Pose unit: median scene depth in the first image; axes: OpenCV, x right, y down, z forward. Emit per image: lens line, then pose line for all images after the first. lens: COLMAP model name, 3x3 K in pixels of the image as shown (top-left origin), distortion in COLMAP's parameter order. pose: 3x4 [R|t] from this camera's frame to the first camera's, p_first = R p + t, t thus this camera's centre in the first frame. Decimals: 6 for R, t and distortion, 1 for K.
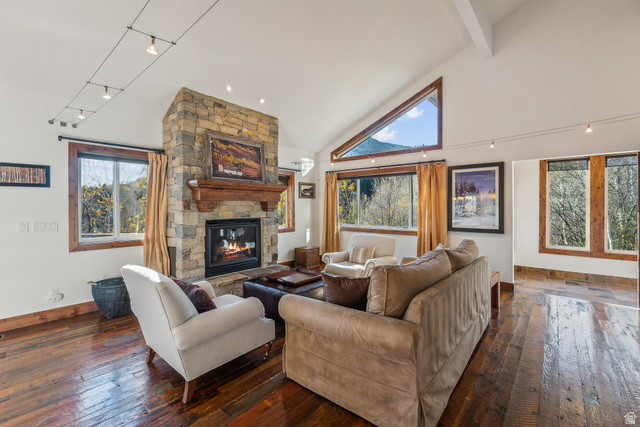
lens RADIAL K [[277.1, 0, 322.4], [0, 277.1, 208.1], [0, 0, 1]] dist [0.000179, 0.000060]
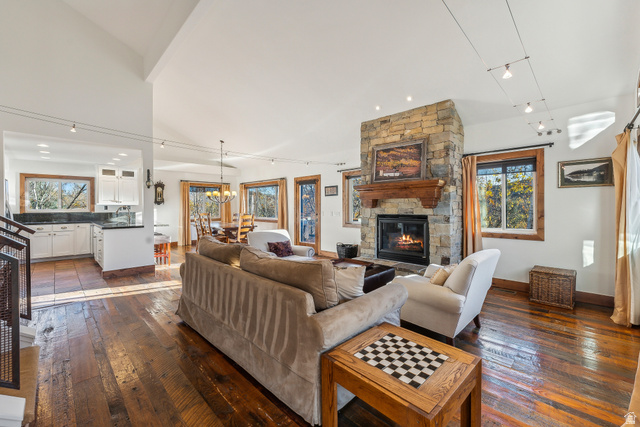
lens RADIAL K [[264.2, 0, 320.1], [0, 264.2, 210.3], [0, 0, 1]] dist [0.001525, 0.000085]
pose [[-0.076814, 0.016648, -0.996906, 0.754107], [0.002601, 0.999861, 0.016497, 0.002562], [0.997042, -0.001325, -0.076847, 0.730696]]
